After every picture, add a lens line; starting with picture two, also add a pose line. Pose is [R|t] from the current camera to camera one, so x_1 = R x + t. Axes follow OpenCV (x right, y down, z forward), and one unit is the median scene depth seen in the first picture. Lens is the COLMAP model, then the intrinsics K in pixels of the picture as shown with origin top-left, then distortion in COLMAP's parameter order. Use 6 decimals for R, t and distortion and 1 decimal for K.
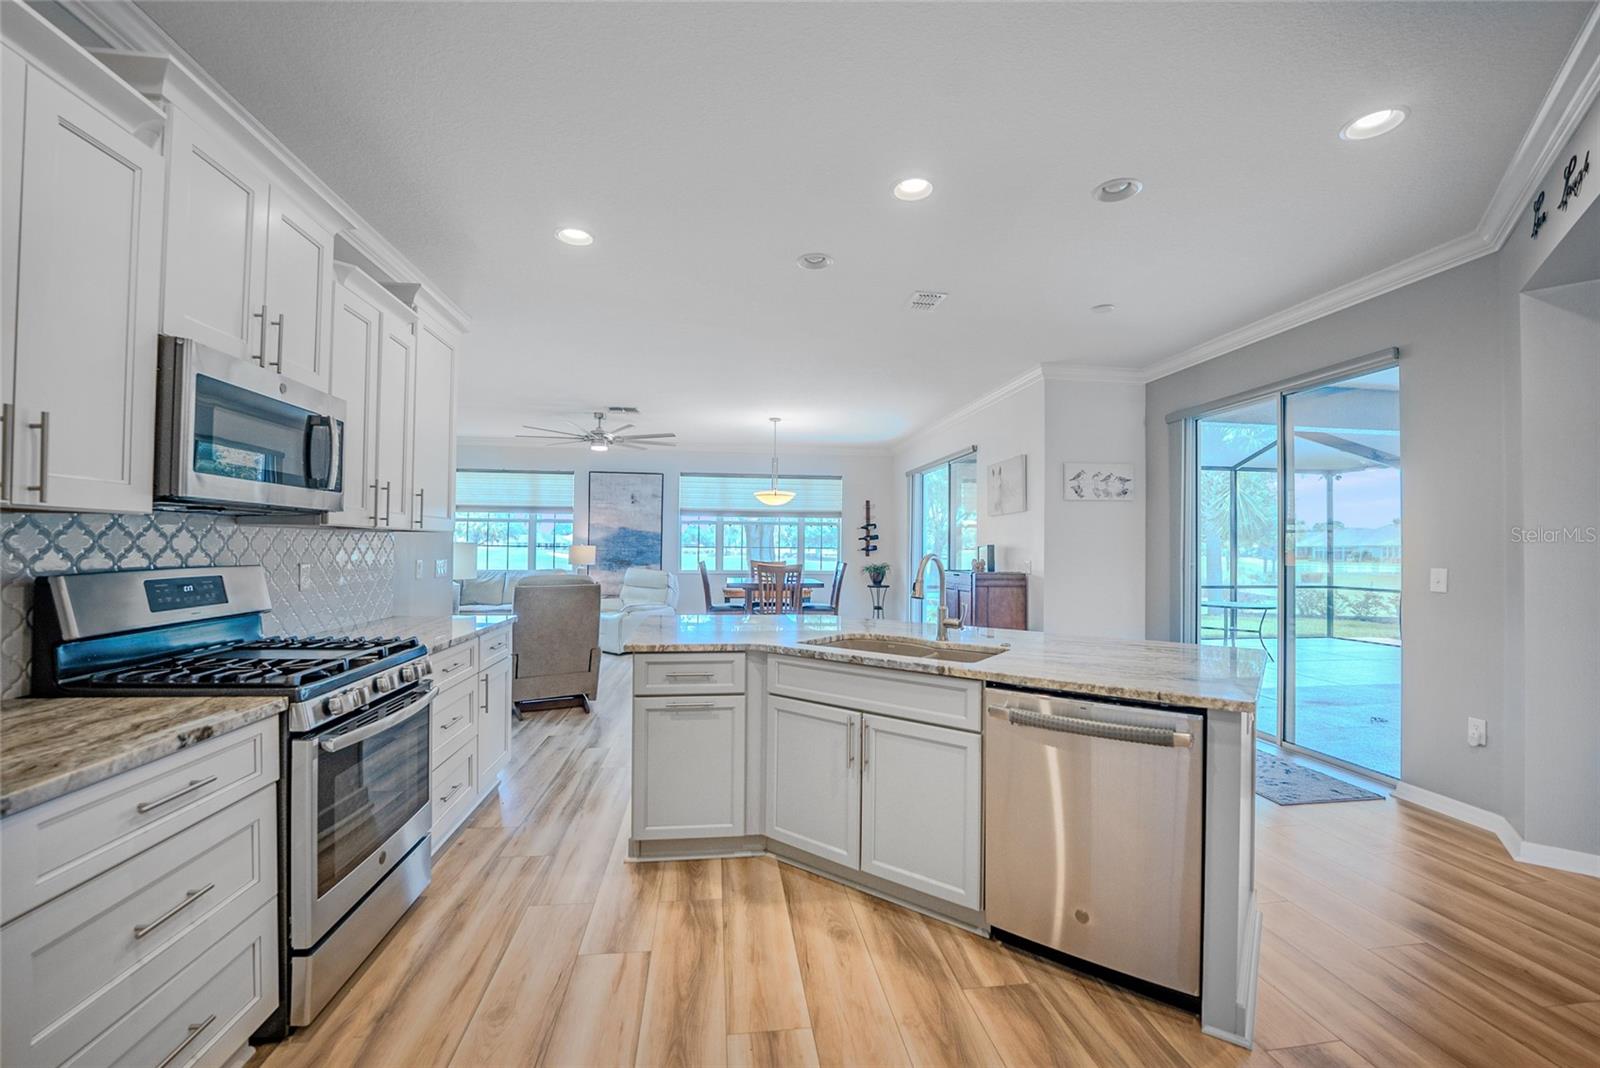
lens RADIAL K [[668.4, 0, 798.2], [0, 668.4, 534.4], [0, 0, 1]] dist [-0.022001, 0.000463]
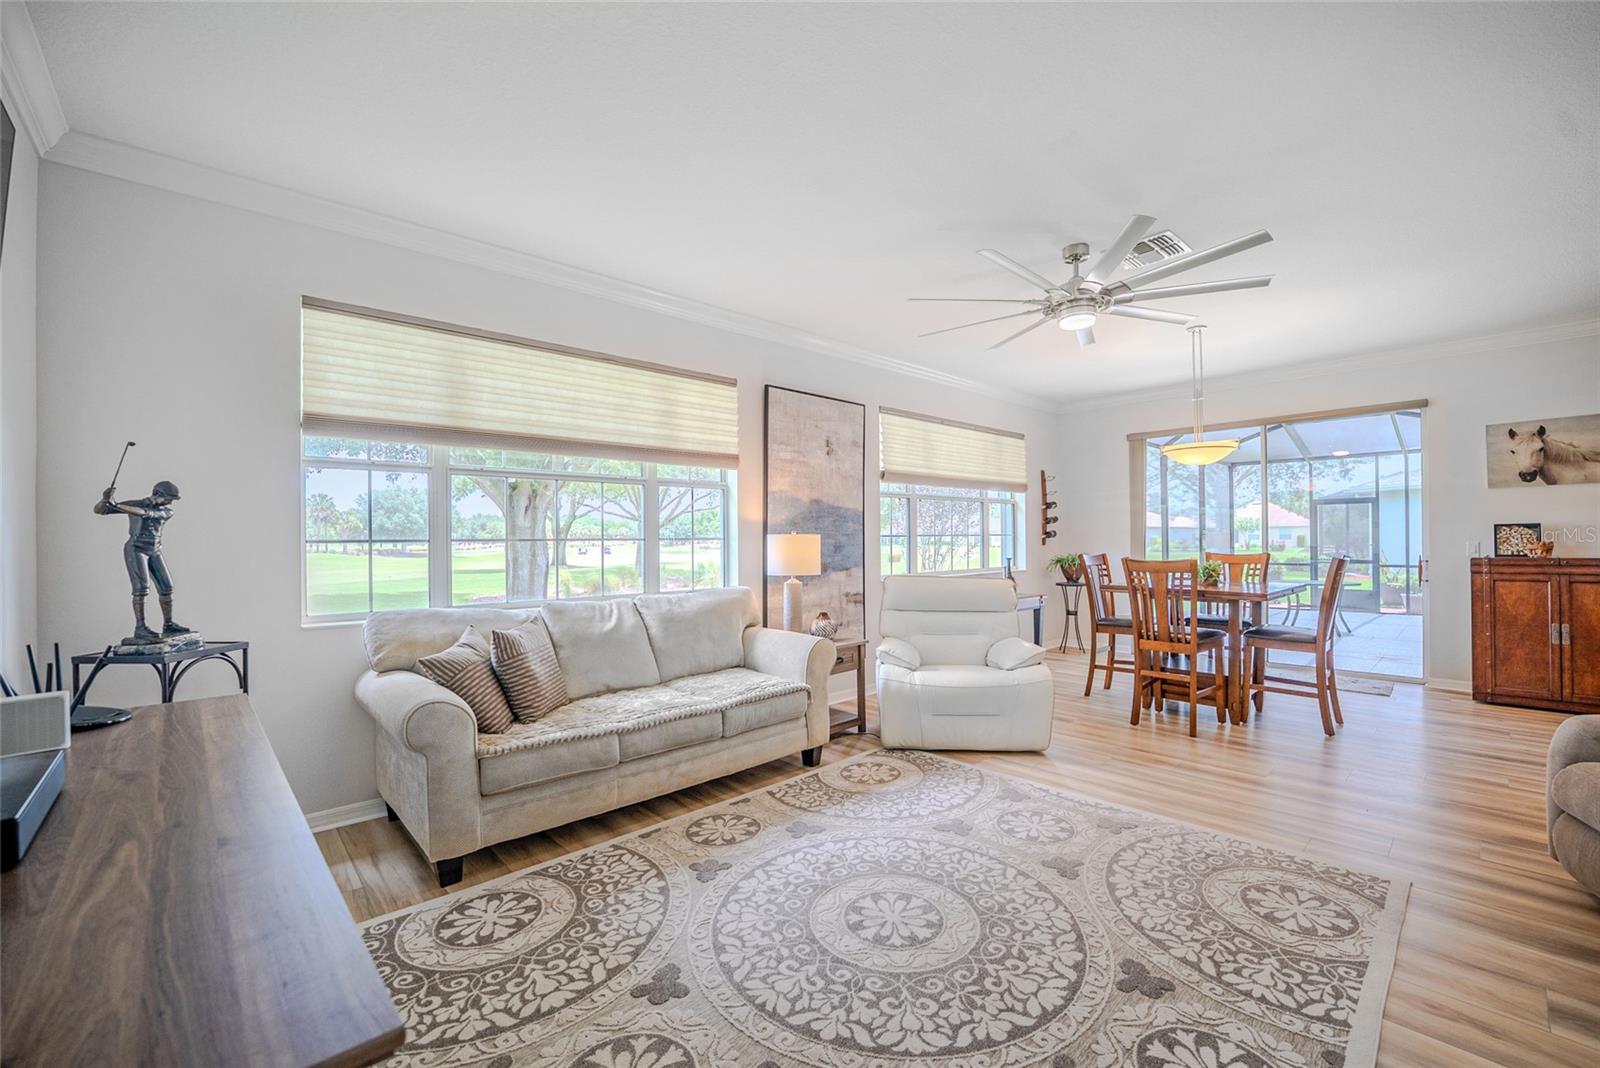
lens RADIAL K [[668.4, 0, 798.2], [0, 668.4, 534.4], [0, 0, 1]] dist [-0.022001, 0.000463]
pose [[0.805015, -0.012488, 0.593123, -0.581109], [0.000894, 0.999803, 0.019837, 0.006074], [-0.593254, -0.015439, 0.804868, 0.583227]]
